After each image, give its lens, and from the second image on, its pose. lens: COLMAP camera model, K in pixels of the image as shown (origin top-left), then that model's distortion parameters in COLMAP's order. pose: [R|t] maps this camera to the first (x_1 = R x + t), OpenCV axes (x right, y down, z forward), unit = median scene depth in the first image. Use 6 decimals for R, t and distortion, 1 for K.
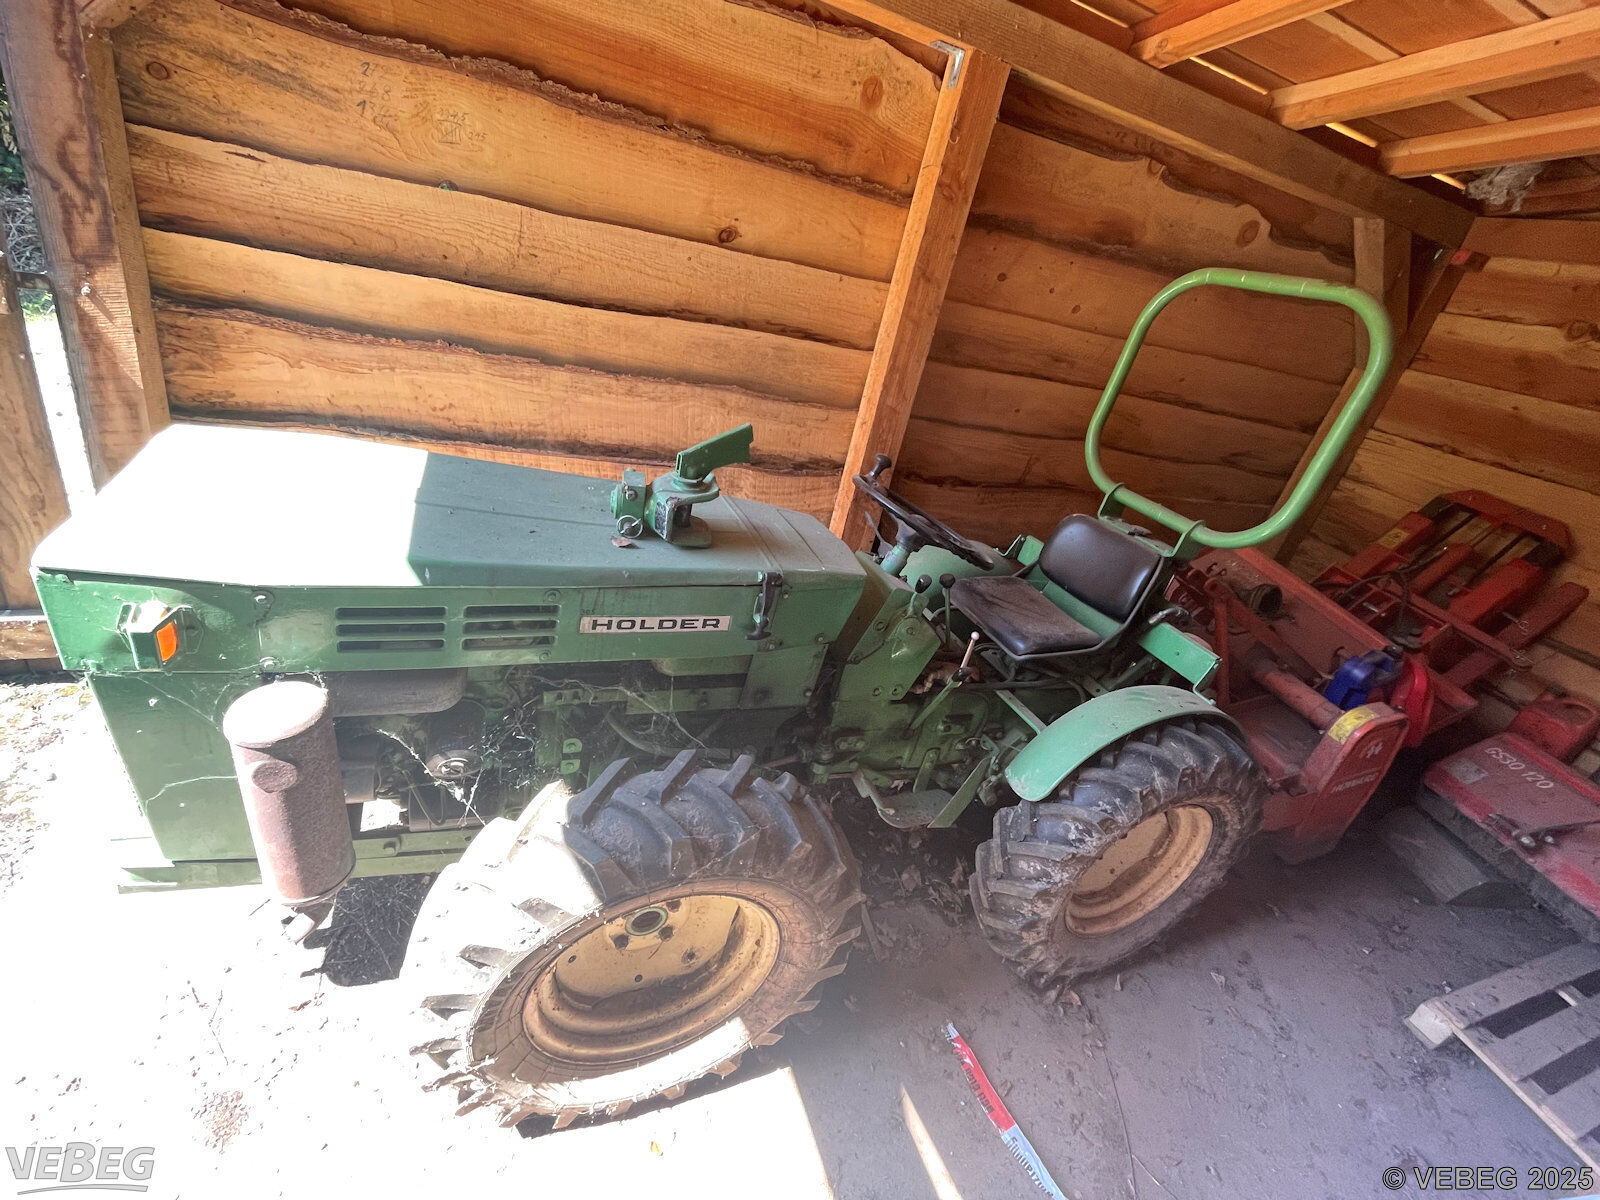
lens RADIAL K [[690.0, 0, 794.6], [0, 690.0, 565.1], [0, 0, 1]] dist [-0.003030, -0.000851]
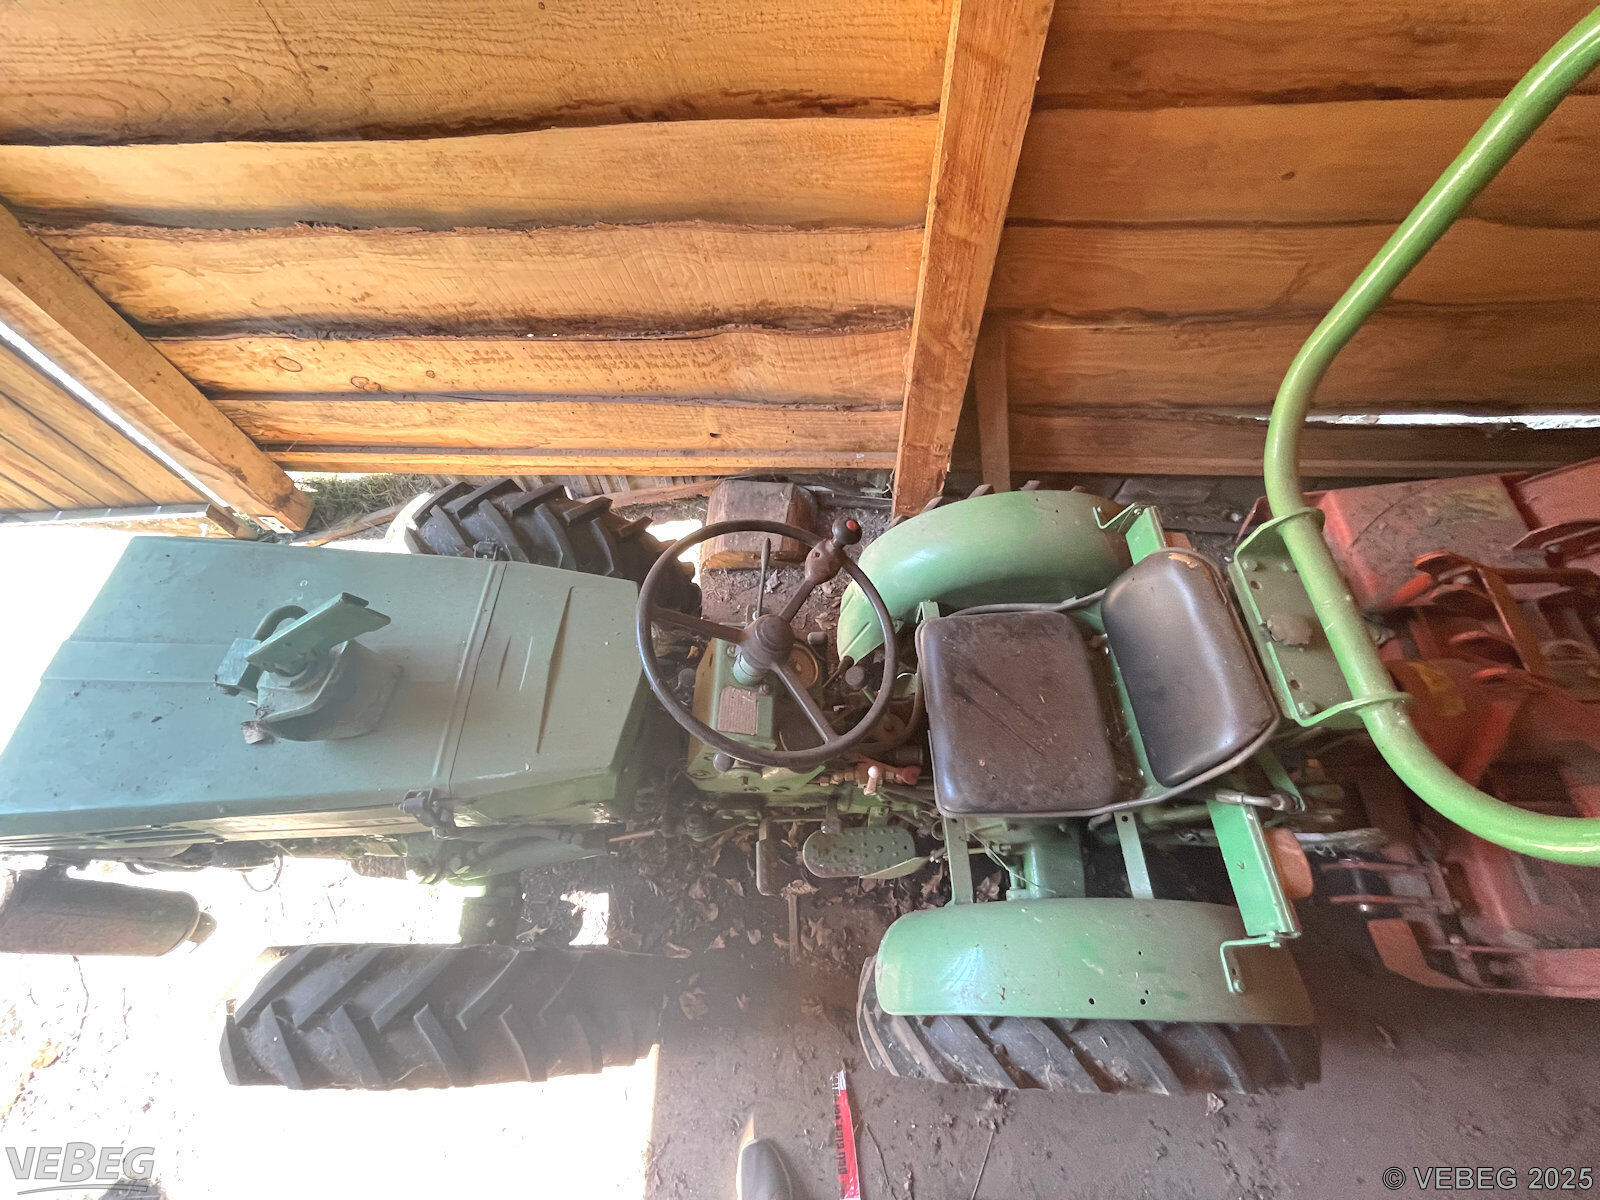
lens RADIAL K [[655.5, 0, 802.6], [0, 655.5, 599.6], [0, 0, 1]] dist [-0.003513, -0.000277]
pose [[0.898659, 0.194587, -0.393125, 0.336205], [0.049083, 0.845985, 0.530943, -0.308938], [0.435893, -0.496433, 0.750701, 0.460589]]
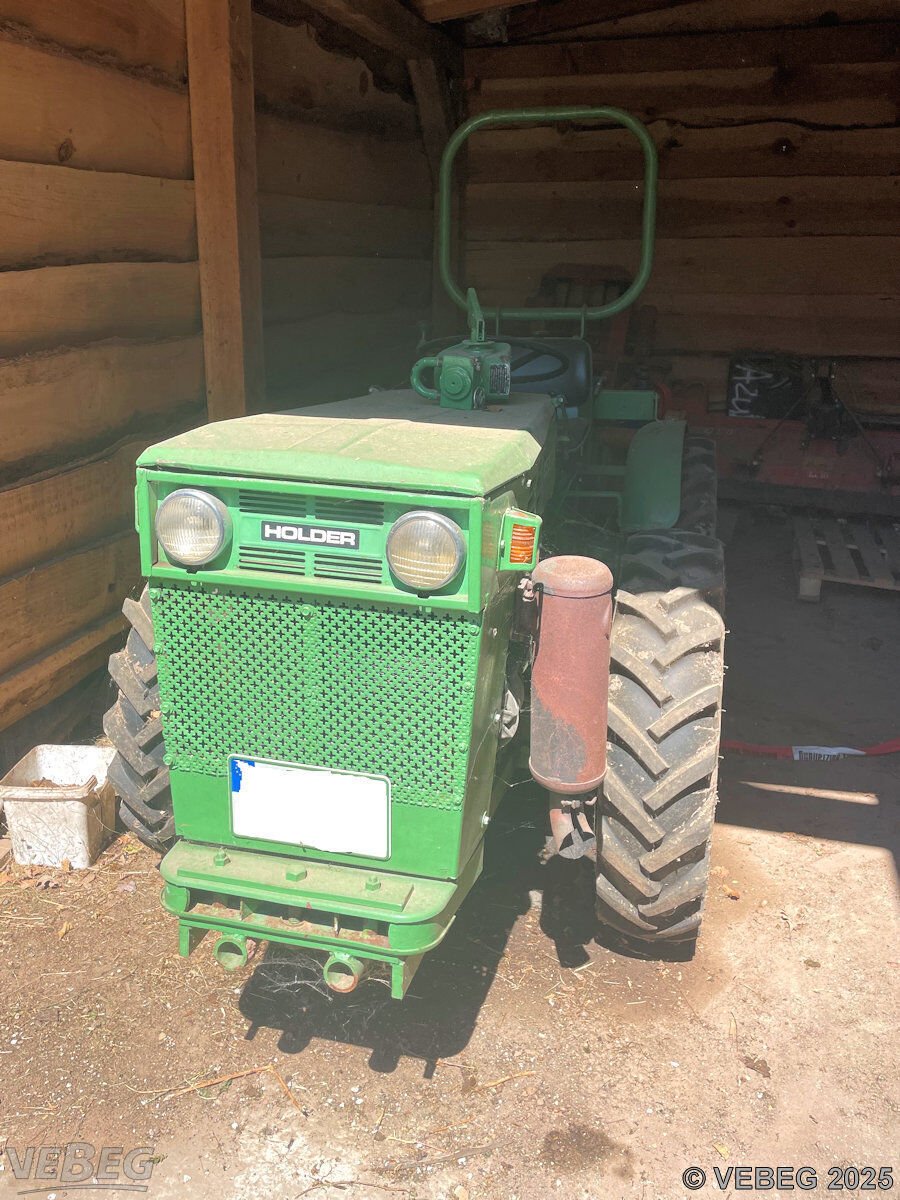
lens RADIAL K [[1050.8, 0, 448.8], [0, 1050.8, 496.8], [0, 0, 1]] dist [0.118364, -0.193163]
pose [[0.560735, -0.387659, 0.731640, -0.900250], [0.455731, 0.882238, 0.118177, -0.080135], [-0.691293, 0.267165, 0.671370, -0.005645]]
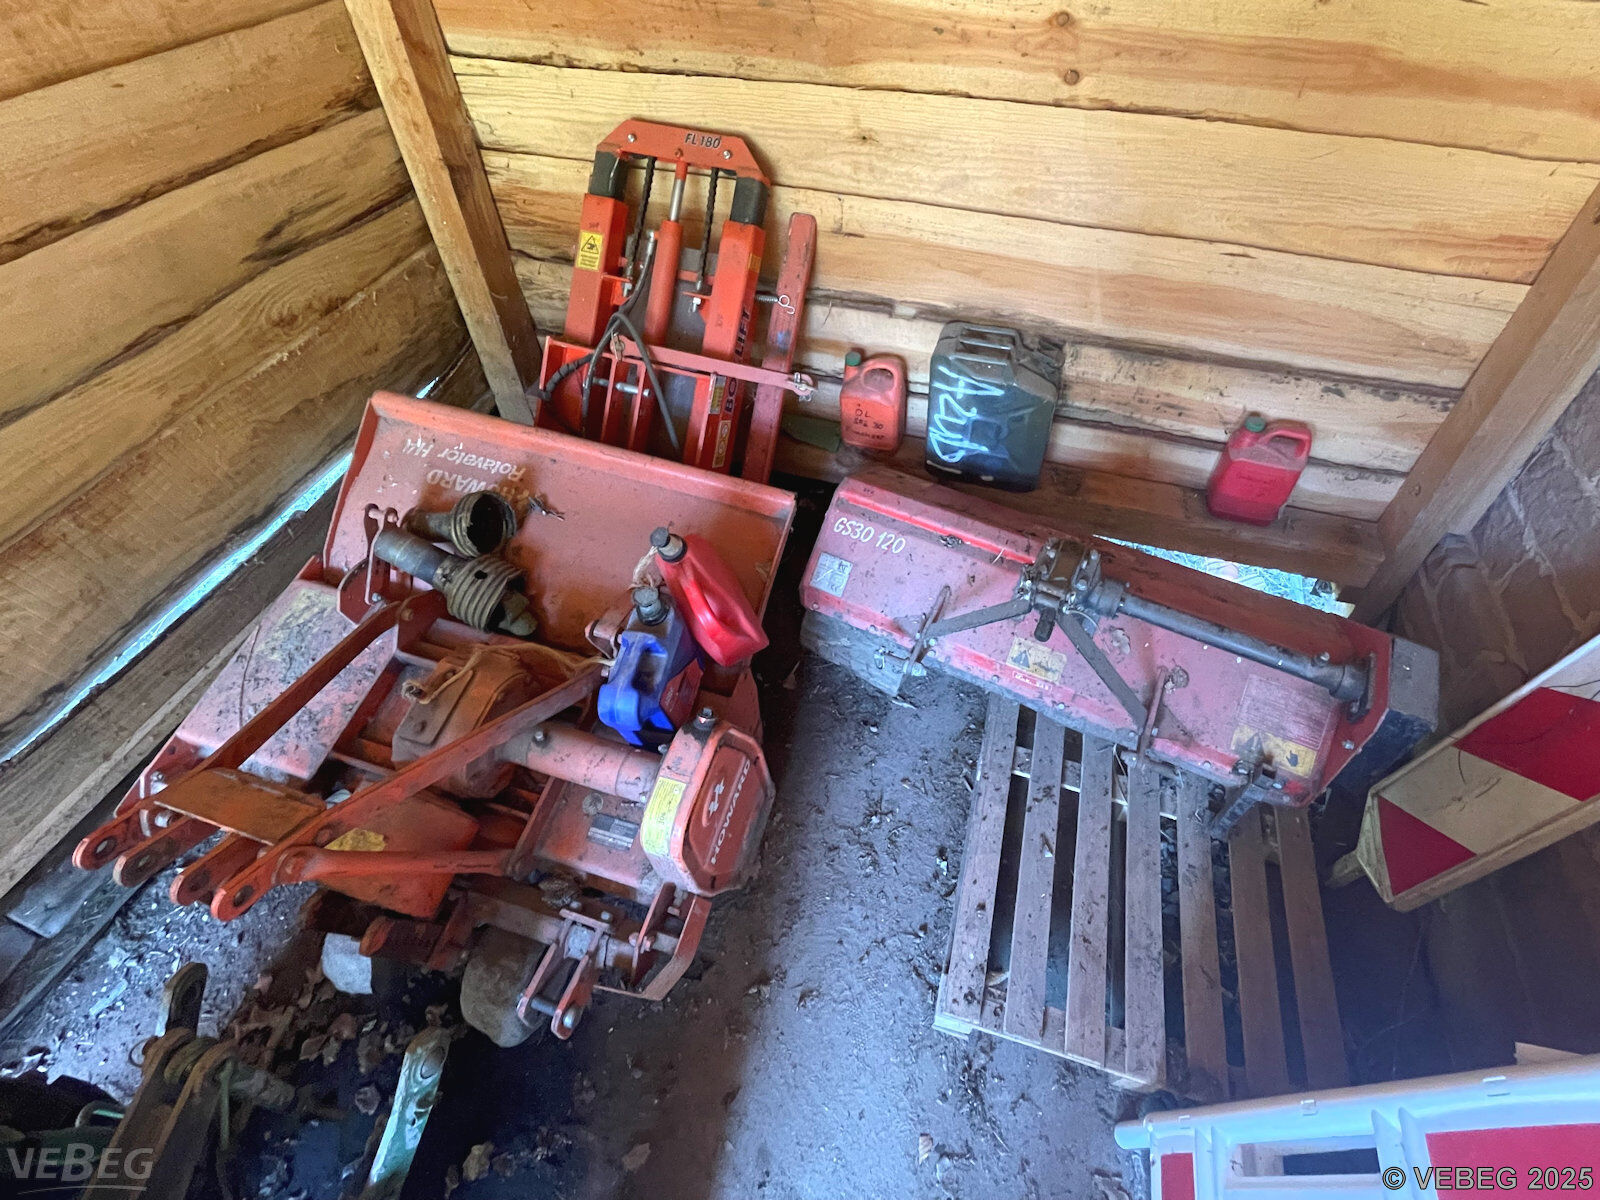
lens RADIAL K [[772.5, 0, 865.2], [0, 772.5, 493.1], [0, 0, 1]] dist [-0.002359, -0.001533]
pose [[0.558305, -0.705131, 0.437134, 0.799191], [0.454792, 0.700799, 0.549586, -0.222520], [-0.693873, -0.108031, 0.711947, 0.458152]]
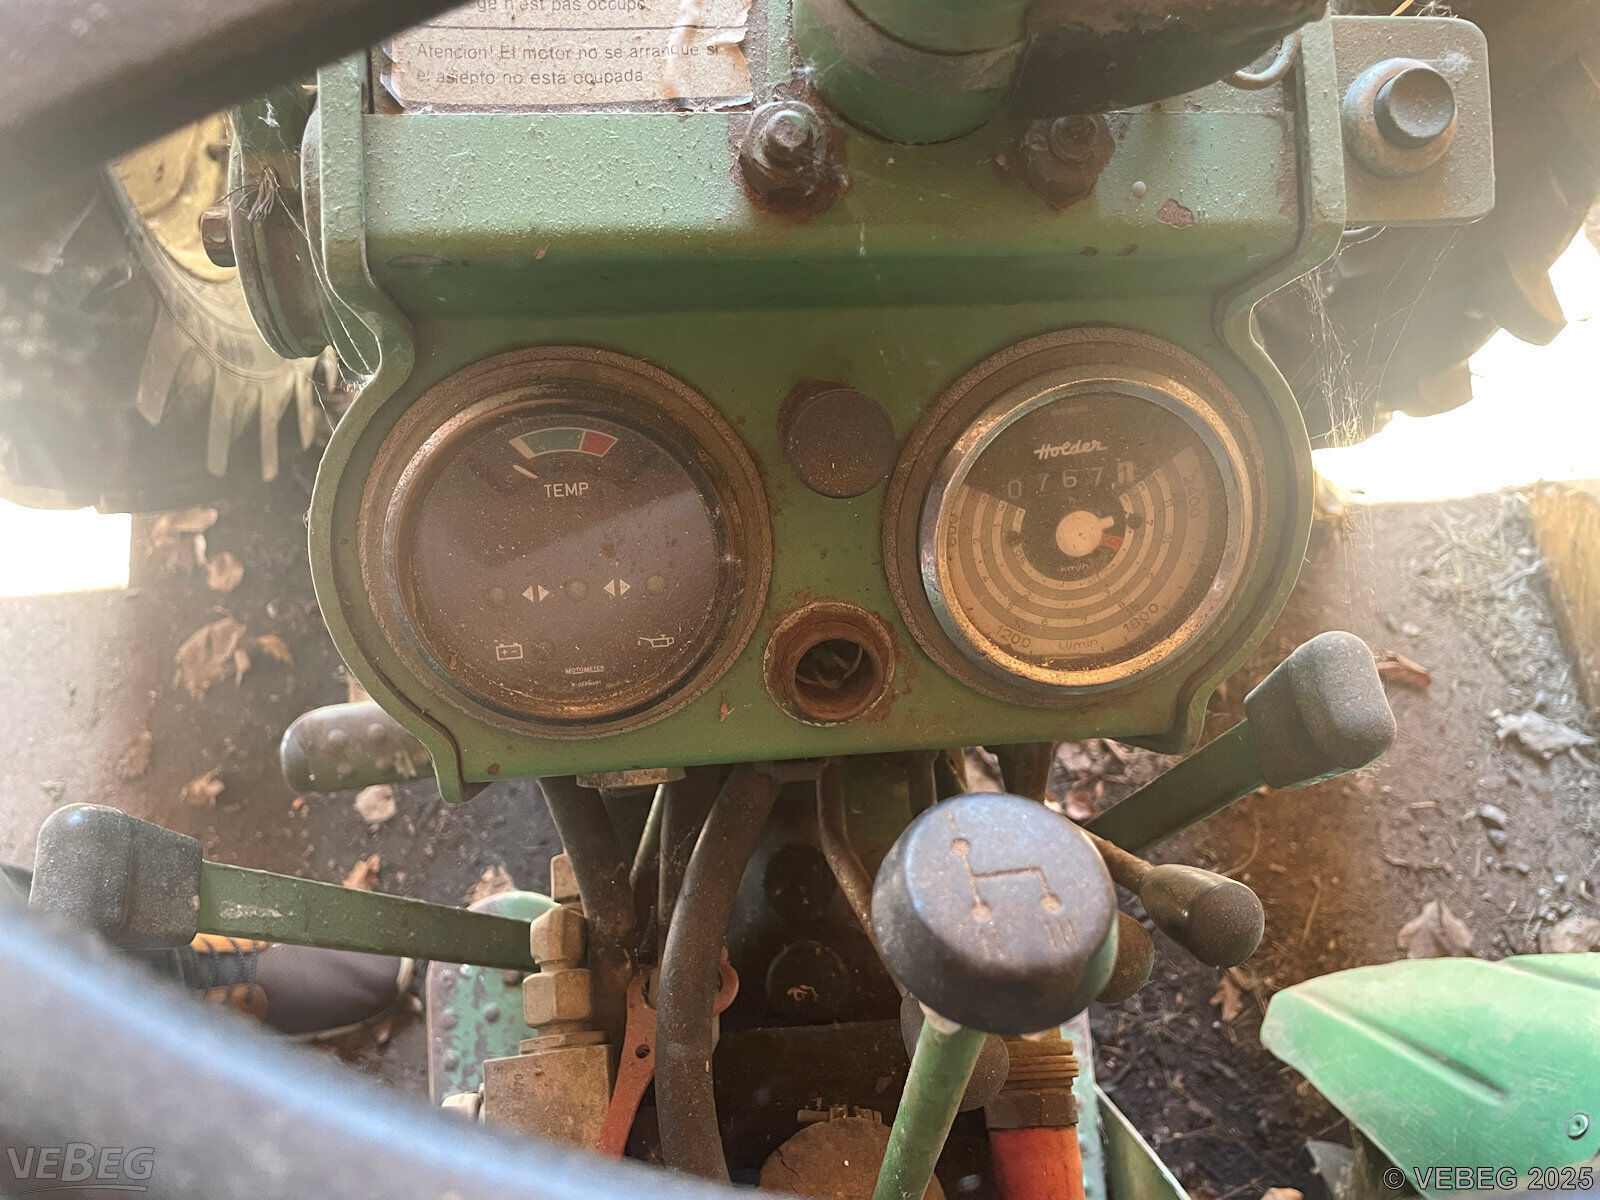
lens RADIAL K [[1209.6, 0, 798.3], [0, 1209.6, 598.7], [0, 0, 1]] dist [0.096334, -0.130904]
pose [[-0.267083, 0.786687, -0.556588, 0.217929], [-0.509658, 0.374875, 0.774415, -0.054999], [0.817873, 0.490502, 0.300818, 0.779141]]
